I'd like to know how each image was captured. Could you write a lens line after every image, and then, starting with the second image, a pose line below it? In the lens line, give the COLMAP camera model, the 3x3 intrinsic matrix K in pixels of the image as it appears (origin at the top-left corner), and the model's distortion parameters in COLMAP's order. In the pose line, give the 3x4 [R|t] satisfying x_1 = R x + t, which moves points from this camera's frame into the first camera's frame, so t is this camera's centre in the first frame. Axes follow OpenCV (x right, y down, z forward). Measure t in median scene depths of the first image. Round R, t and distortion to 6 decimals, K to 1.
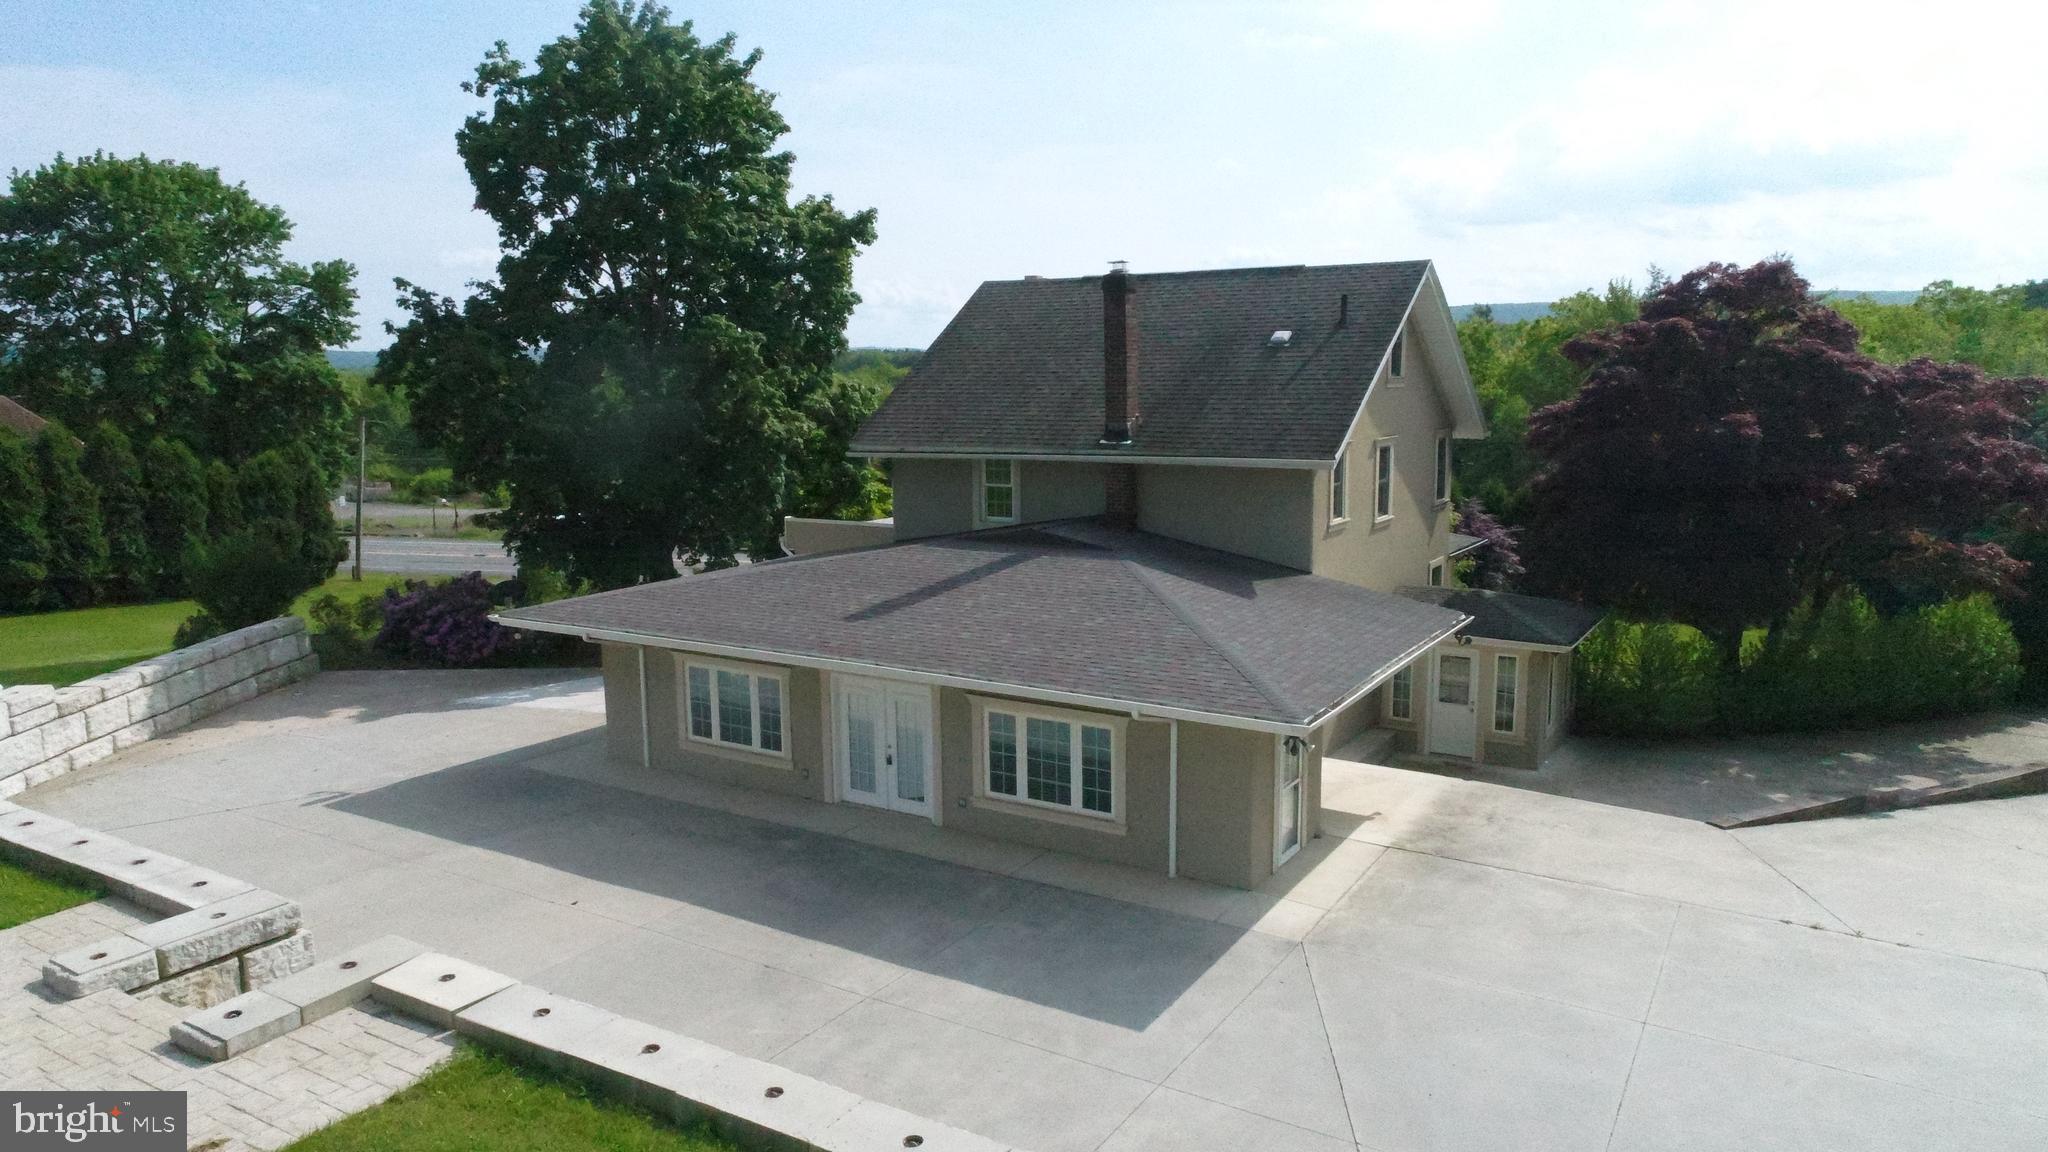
lens RADIAL K [[1376.8, 0, 1022.6], [0, 1376.8, 561.6], [0, 0, 1]] dist [-0.006752, 0.003148]
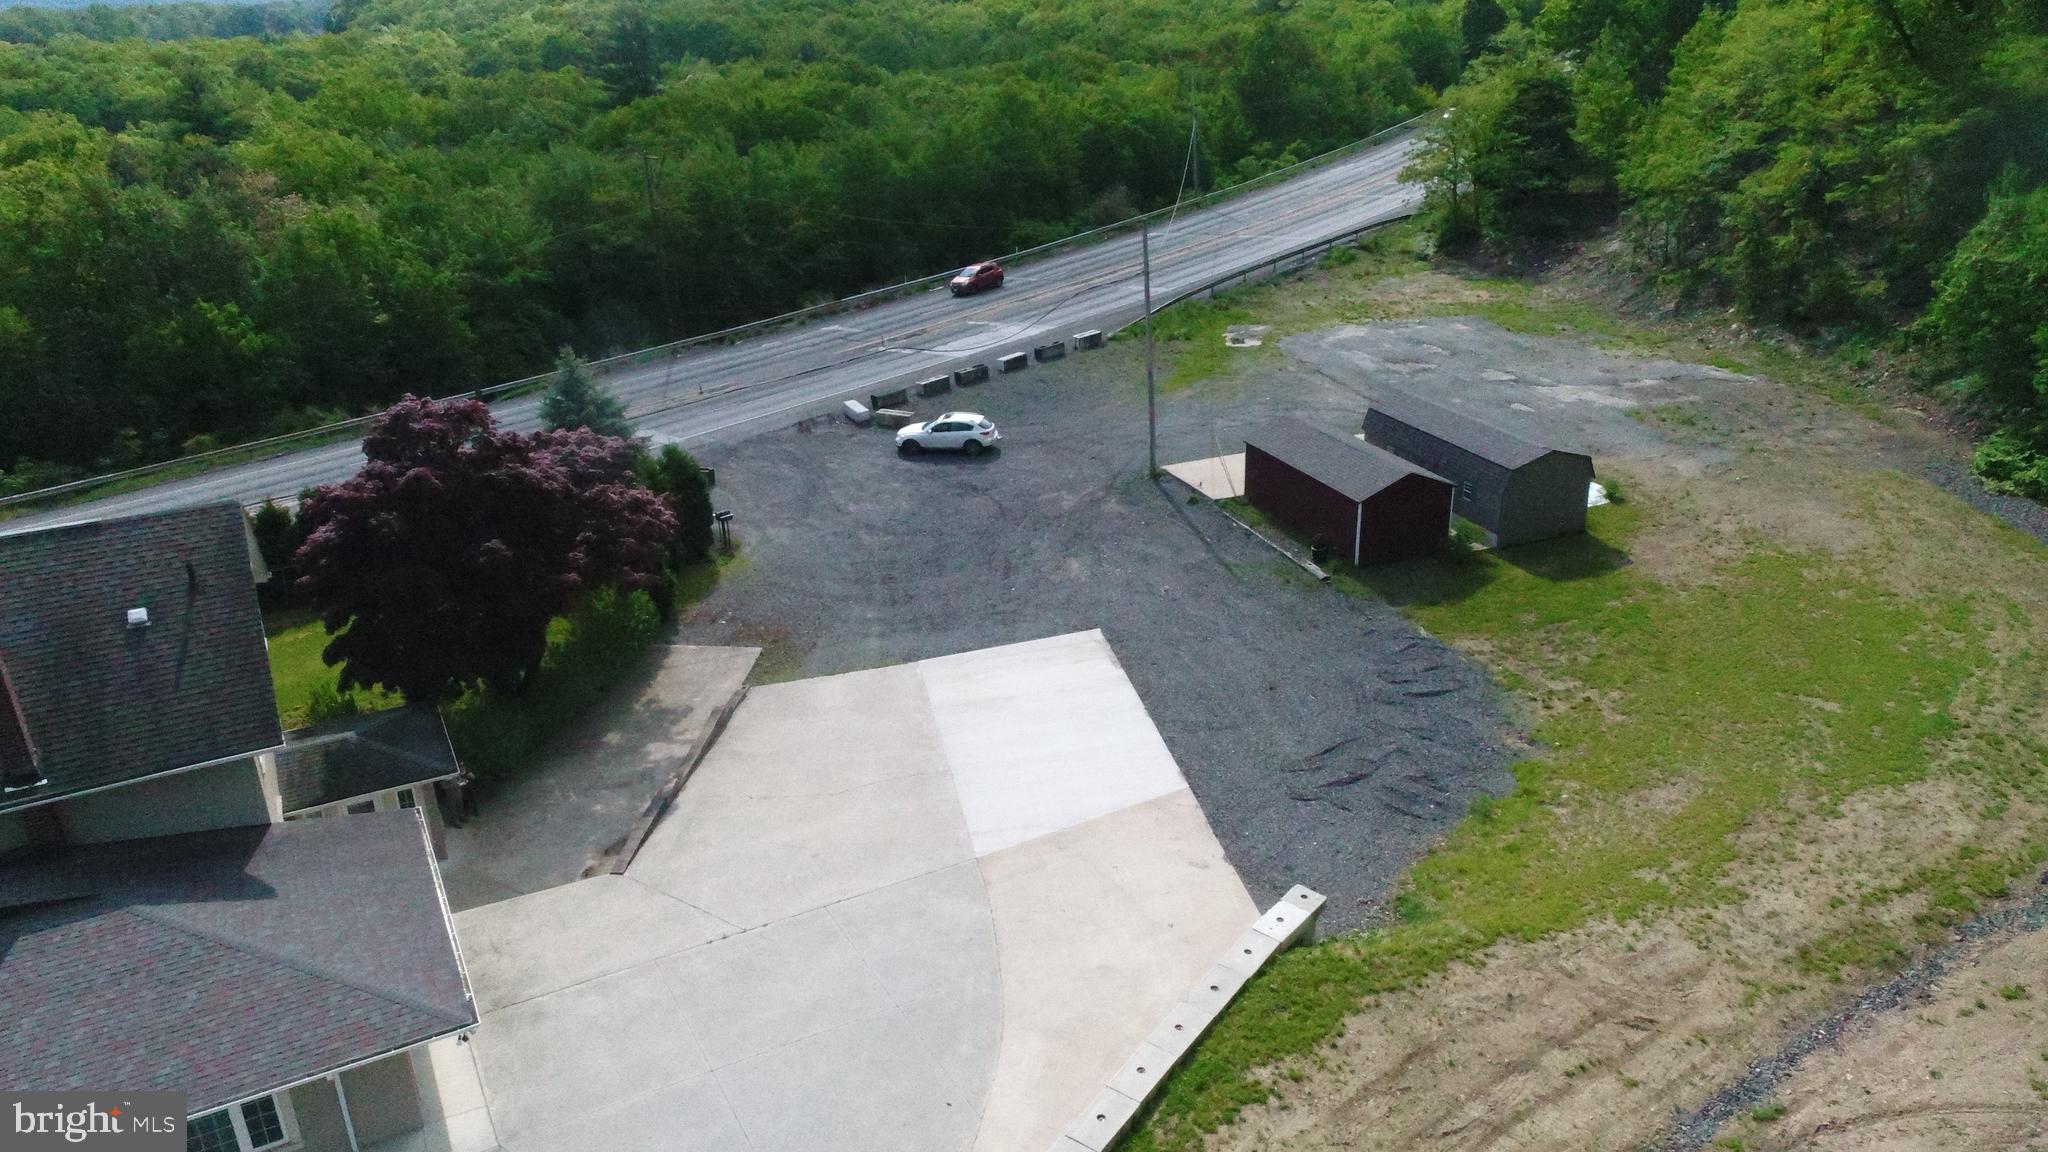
lens RADIAL K [[1376.8, 0, 1018.8], [0, 1376.8, 579.5], [0, 0, 1]] dist [-0.006752, 0.003148]
pose [[0.488589, -0.329392, 0.807949, -0.320717], [0.133642, 0.943327, 0.303767, -0.414614], [-0.862218, -0.040441, 0.504920, -0.117460]]
